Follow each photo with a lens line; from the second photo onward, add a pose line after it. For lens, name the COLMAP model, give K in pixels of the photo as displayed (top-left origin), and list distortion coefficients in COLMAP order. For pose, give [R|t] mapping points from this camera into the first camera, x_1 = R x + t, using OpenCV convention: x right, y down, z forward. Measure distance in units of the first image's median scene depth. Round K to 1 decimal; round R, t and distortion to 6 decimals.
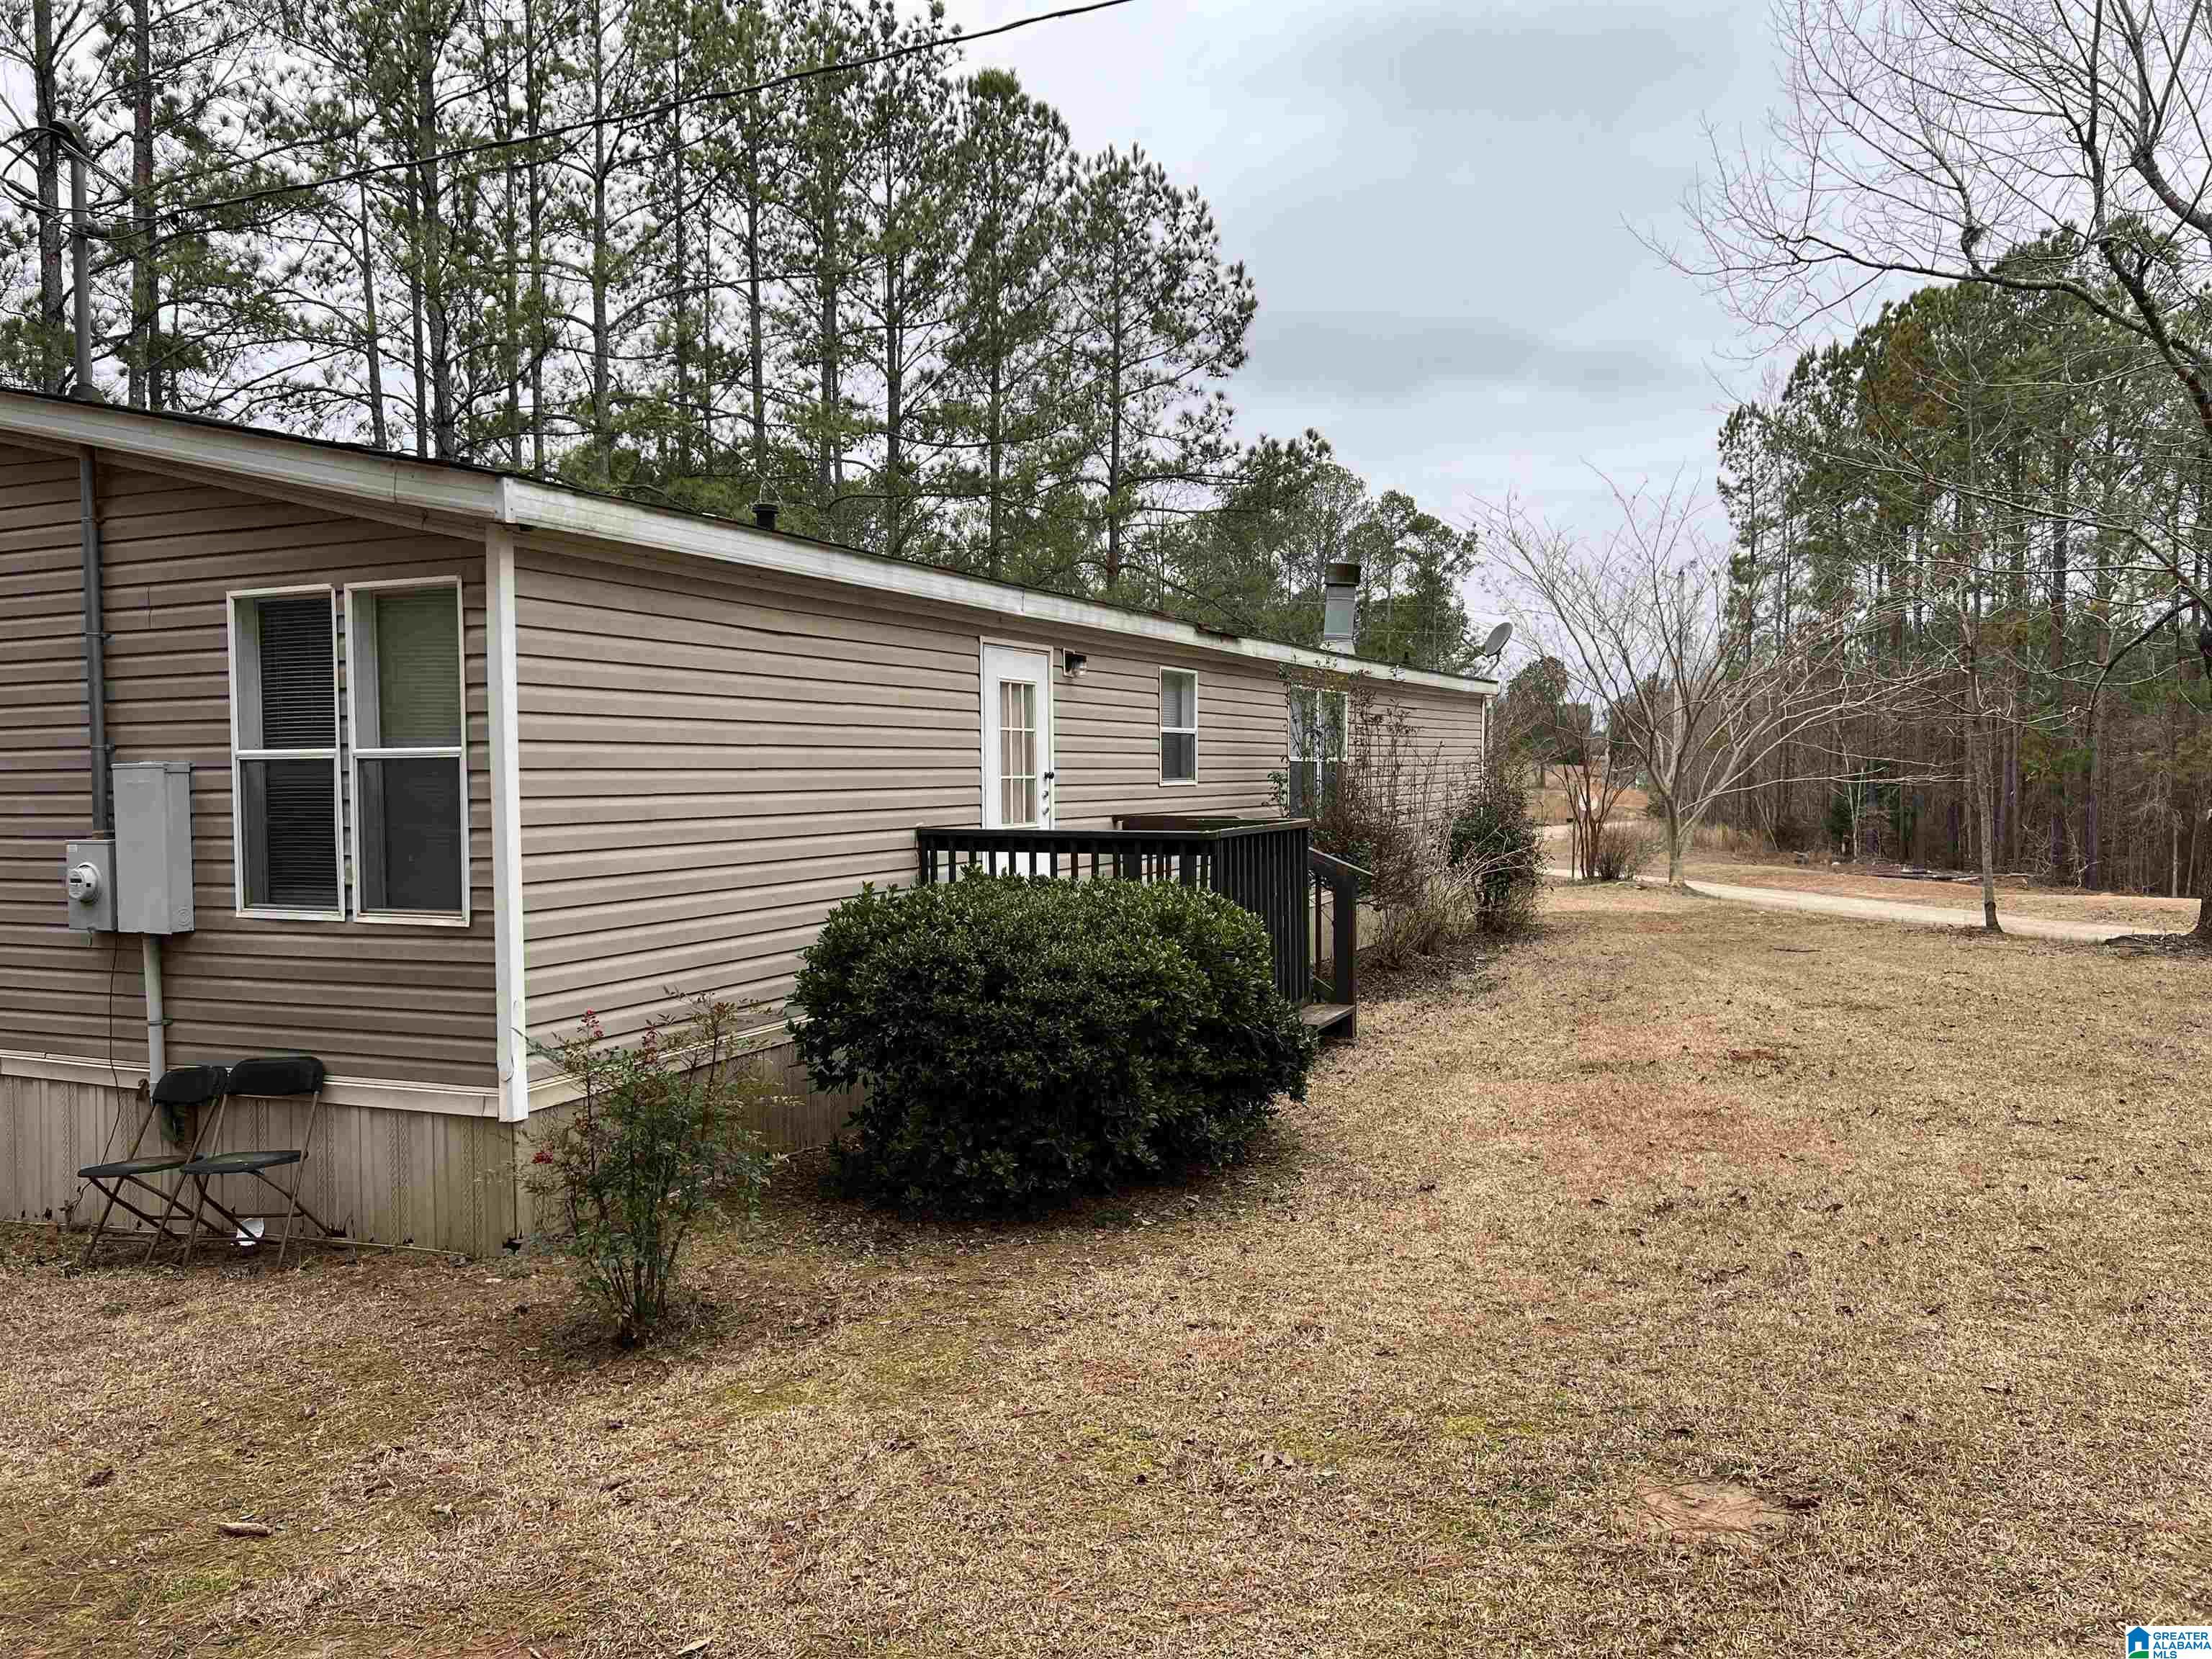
lens RADIAL K [[1656.7, 0, 1096.7], [0, 1656.7, 797.4], [0, 0, 1]] dist [0.064731, -0.059289]
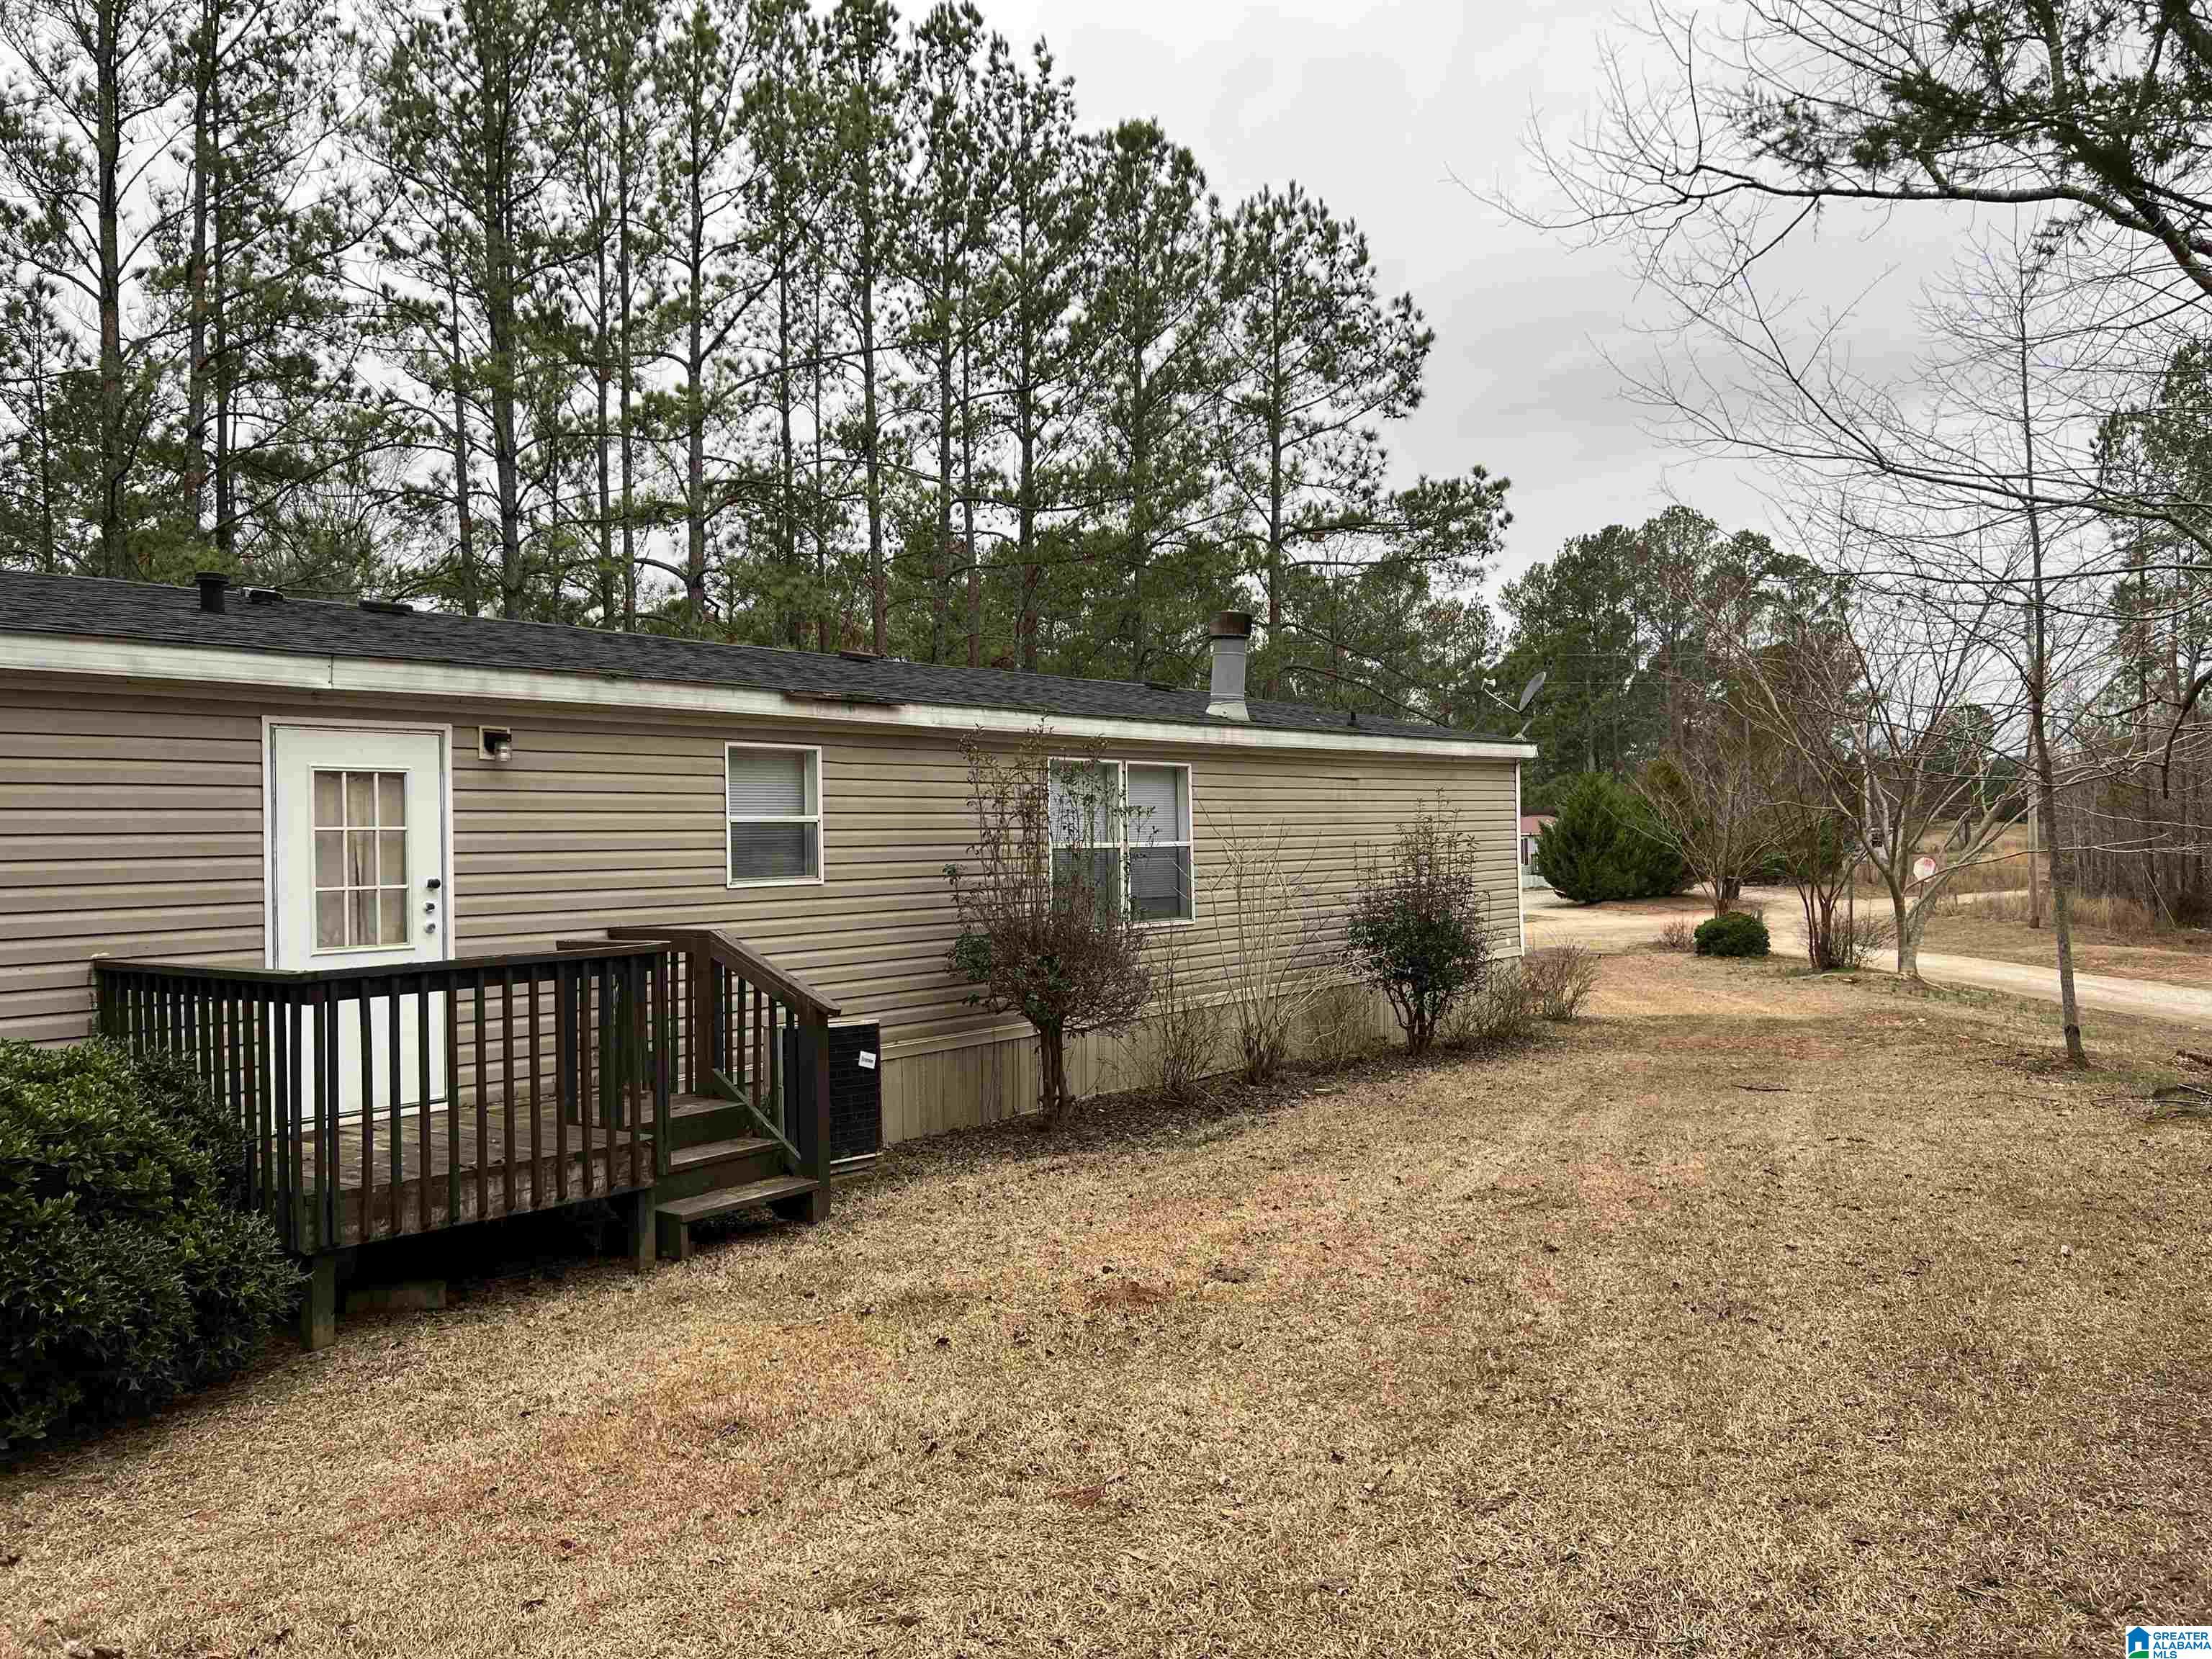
lens RADIAL K [[1633.2, 0, 1104.1], [0, 1633.2, 779.9], [0, 0, 1]] dist [0.103860, -0.153743]
pose [[0.970098, -0.020142, -0.241877, 0.140803], [0.007967, 0.998656, -0.051211, -0.005819], [0.242584, 0.047752, 0.968955, 0.085667]]
